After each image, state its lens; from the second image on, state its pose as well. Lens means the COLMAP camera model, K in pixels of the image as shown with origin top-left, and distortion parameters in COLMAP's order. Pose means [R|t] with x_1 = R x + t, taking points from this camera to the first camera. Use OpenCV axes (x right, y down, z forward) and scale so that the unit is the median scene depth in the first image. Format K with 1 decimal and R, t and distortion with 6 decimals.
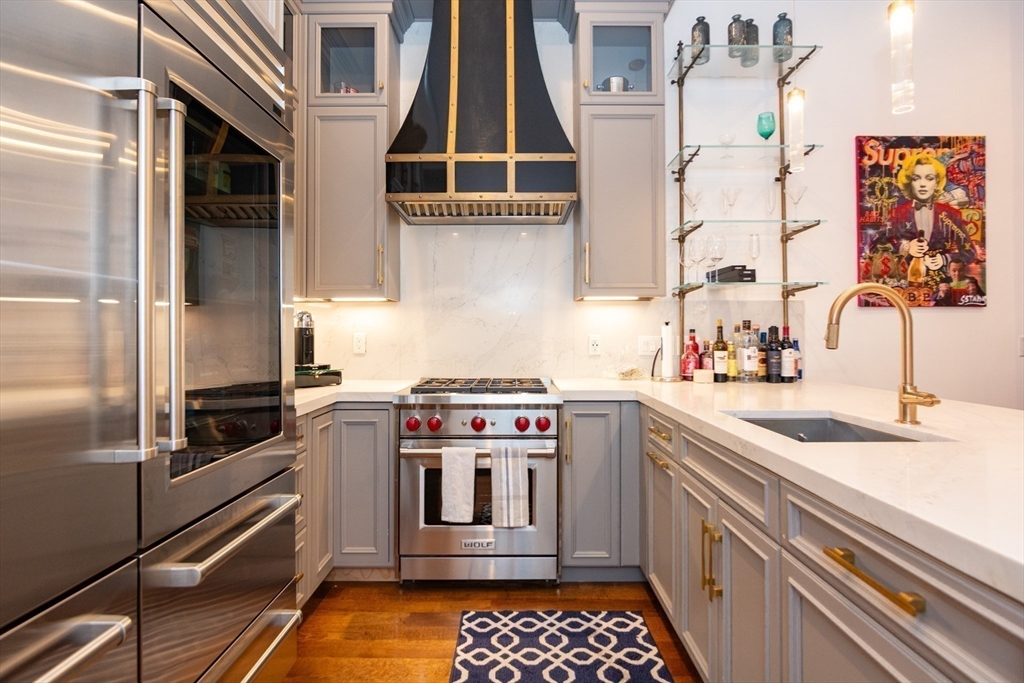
lens RADIAL K [[502.9, 0, 514.5], [0, 502.9, 332.1], [0, 0, 1]] dist [-0.009403, -0.000616]
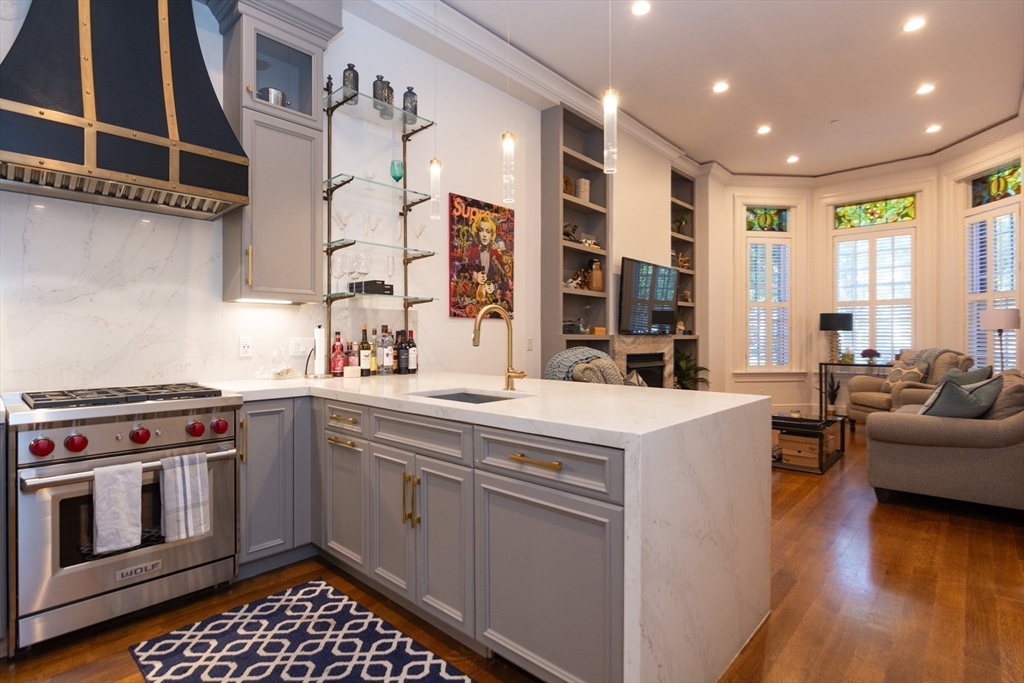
lens RADIAL K [[504.3, 0, 512.0], [0, 504.3, 341.5], [0, 0, 1]] dist [-0.005763, -0.000533]
pose [[0.678290, -0.005452, 0.734774, -0.227822], [-0.005843, 0.999901, 0.012814, -0.000850], [-0.734771, -0.012985, 0.678191, -0.075089]]
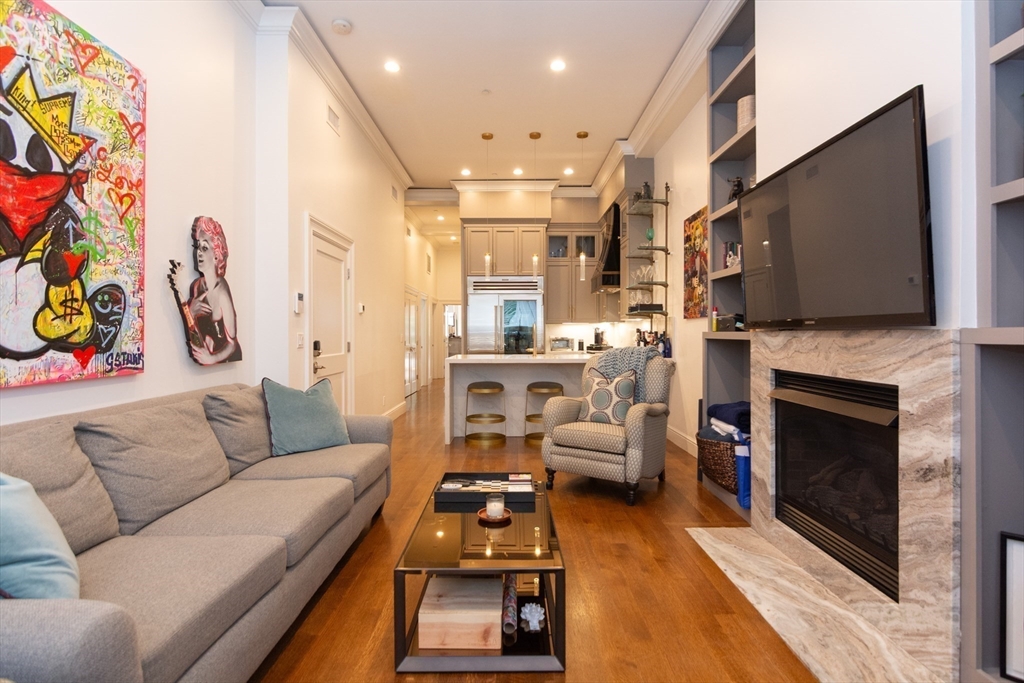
lens RADIAL K [[502.9, 0, 514.5], [0, 502.9, 332.1], [0, 0, 1]] dist [-0.009403, -0.000616]
pose [[0.000805, -0.003599, -0.999993, 2.495089], [0.009727, 0.999946, -0.003591, -0.003495], [0.999952, -0.009724, 0.000840, 0.411721]]
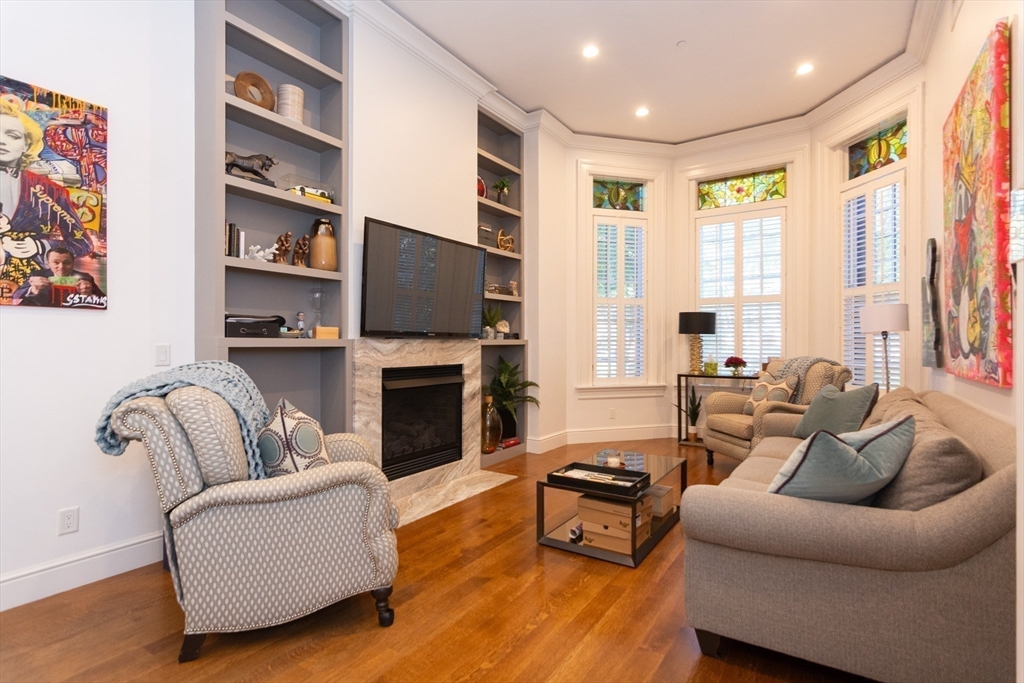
lens RADIAL K [[498.2, 0, 511.5], [0, 498.2, 348.2], [0, 0, 1]] dist [-0.001162, 0.000277]
pose [[0.555156, -0.009808, 0.831689, 0.634009], [-0.005289, 0.999869, 0.015322, -0.001741], [-0.831730, -0.012905, 0.555031, -0.051463]]
